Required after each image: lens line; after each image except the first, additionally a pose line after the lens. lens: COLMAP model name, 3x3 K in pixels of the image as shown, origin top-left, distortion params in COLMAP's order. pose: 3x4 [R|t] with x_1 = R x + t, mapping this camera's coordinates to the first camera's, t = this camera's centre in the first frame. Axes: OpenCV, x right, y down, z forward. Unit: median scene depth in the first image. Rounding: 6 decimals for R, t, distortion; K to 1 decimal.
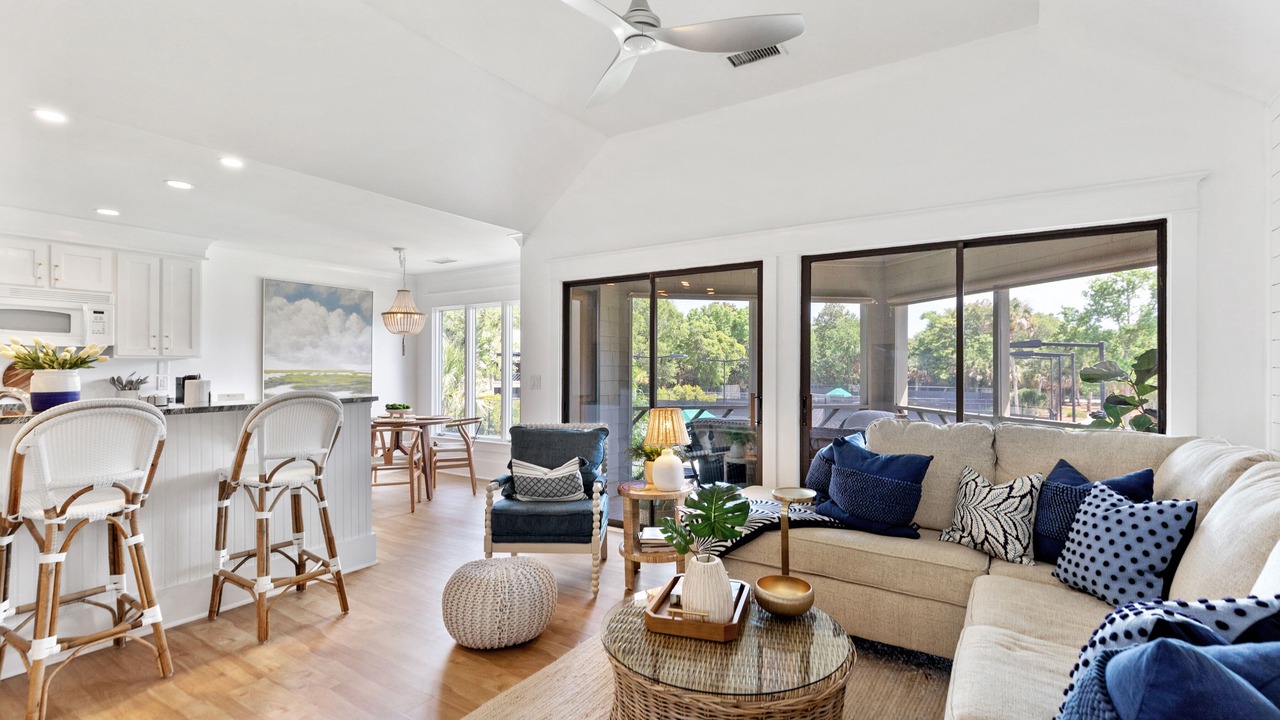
lens RADIAL K [[579.8, 0, 634.8], [0, 579.8, 367.1], [0, 0, 1]] dist [0.004574, -0.001539]
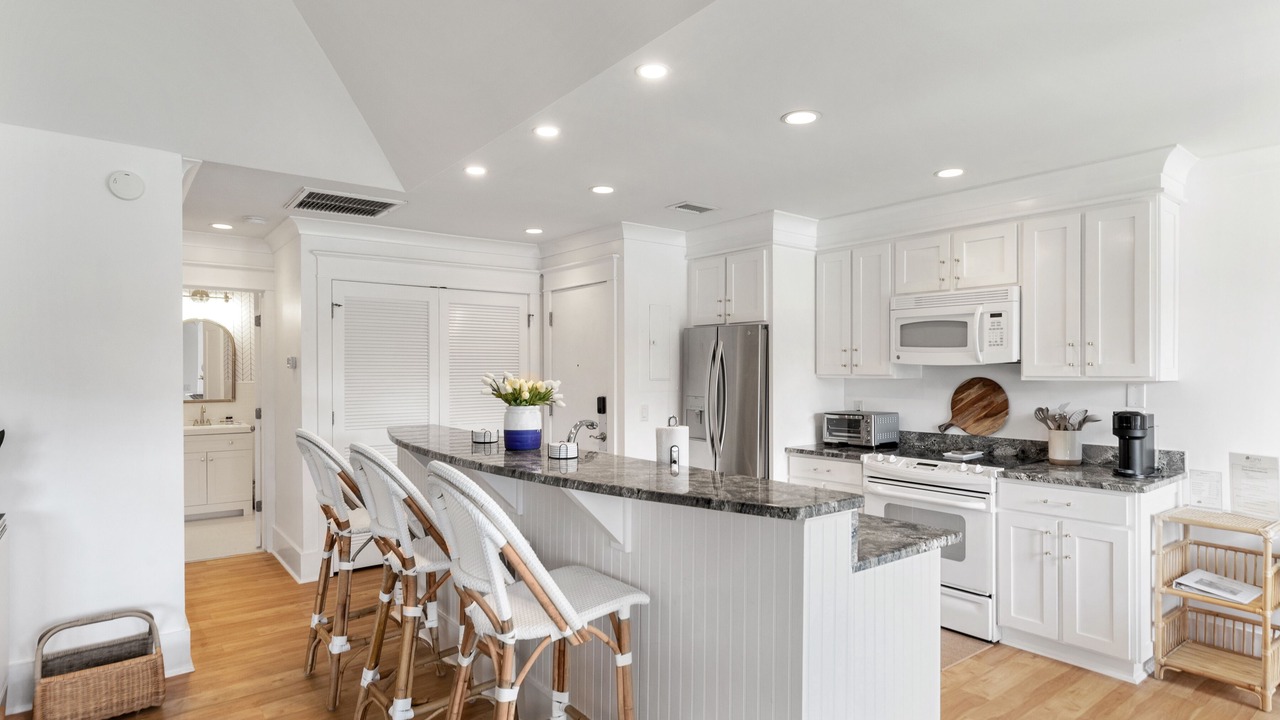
lens RADIAL K [[699.3, 0, 631.7], [0, 699.3, 369.0], [0, 0, 1]] dist [-0.016645, -0.000268]
pose [[-0.335924, 0.002475, -0.941886, 0.009589], [0.005553, 0.999984, 0.000647, -0.030421], [0.941873, -0.005013, -0.335932, 0.803123]]
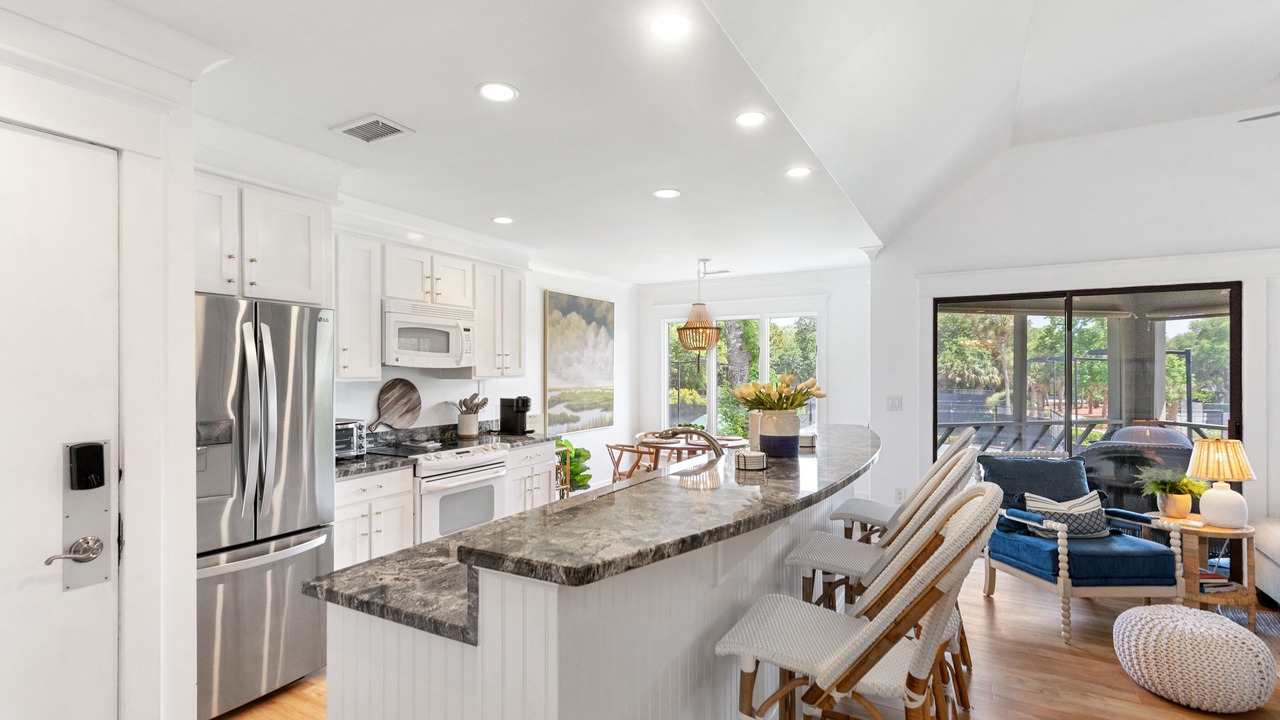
lens RADIAL K [[579.8, 0, 633.3], [0, 579.8, 368.6], [0, 0, 1]] dist [0.004574, -0.001539]
pose [[0.998399, -0.001497, 0.056550, -0.660345], [0.001521, 0.999999, -0.000389, -0.030723], [-0.056549, 0.000474, 0.998400, 0.074432]]
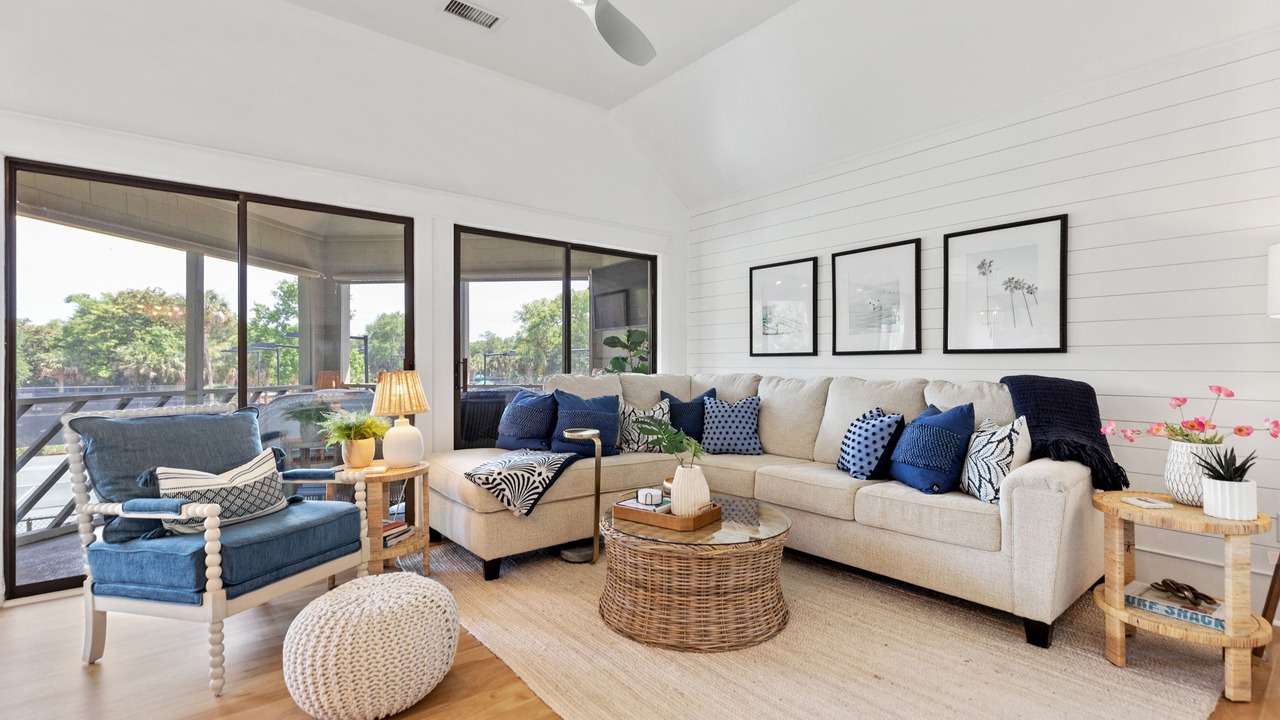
lens RADIAL K [[579.8, 0, 639.7], [0, 579.8, 364.4], [0, 0, 1]] dist [0.004574, -0.001539]
pose [[0.305359, -0.002930, 0.952233, -0.448926], [0.002346, 0.999995, 0.002325, 0.042399], [-0.952234, 0.001524, 0.305365, 0.280660]]
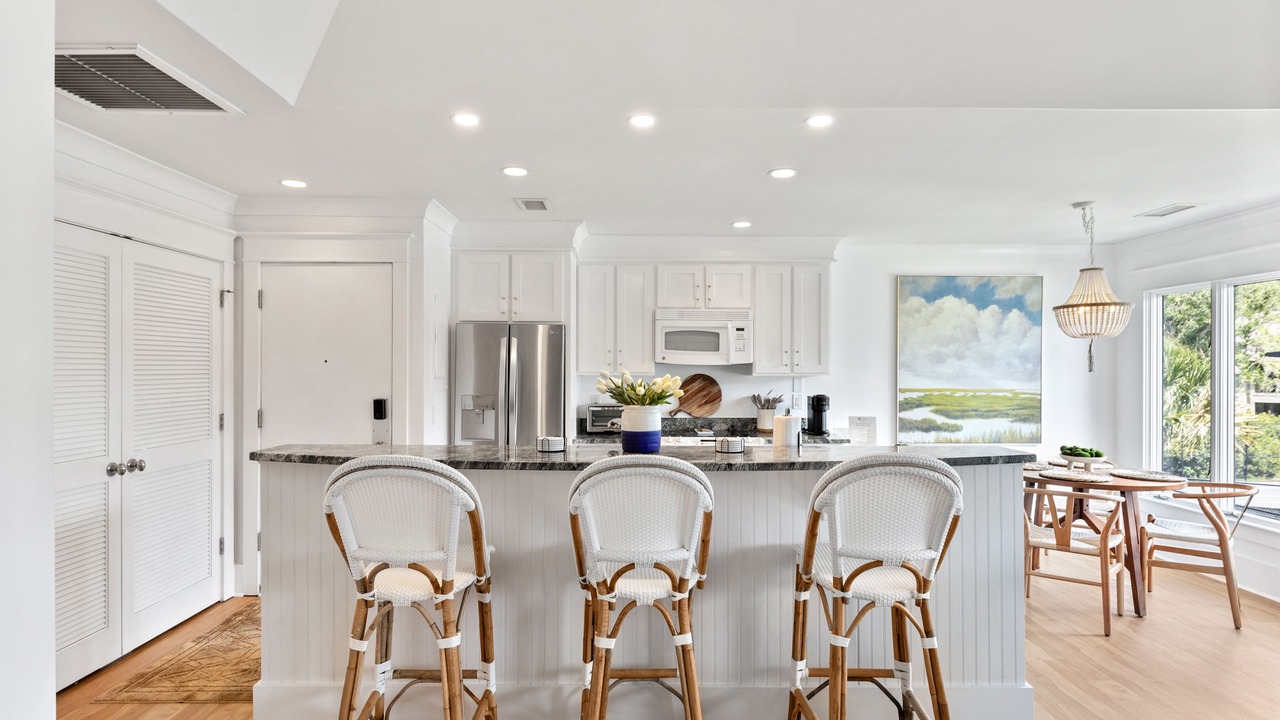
lens RADIAL K [[648.6, 0, 648.6], [0, 648.6, 363.3], [0, 0, 1]] dist [-0.003872, -0.000631]
pose [[0.550596, -0.004237, -0.834761, -0.090321], [-0.001146, 0.999982, -0.005832, -0.028714], [0.834771, 0.004168, 0.550581, 0.251487]]
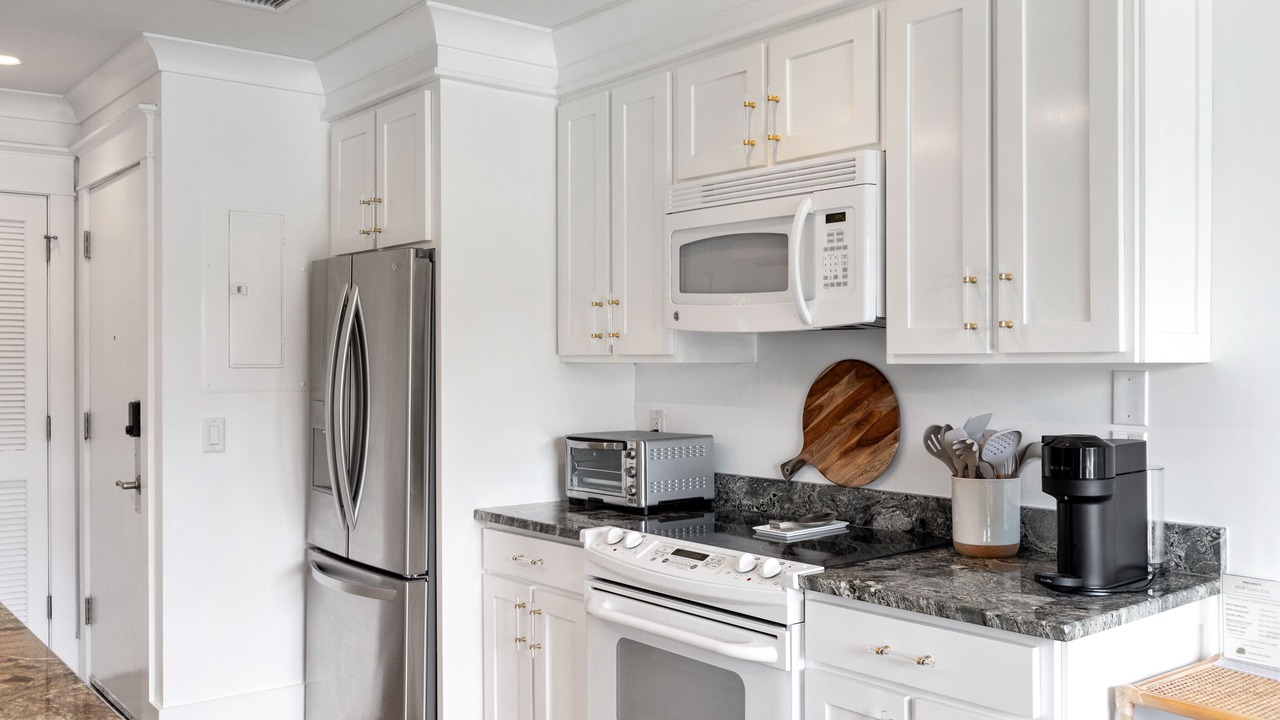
lens RADIAL K [[1141.5, 0, 641.1], [0, 1141.5, 351.4], [0, 0, 1]] dist [-0.017255, -0.014072]
pose [[-0.312496, -0.003024, -0.949914, -0.290686], [0.005887, 0.999970, -0.005120, -0.019137], [0.949901, -0.007193, -0.312469, 1.008643]]
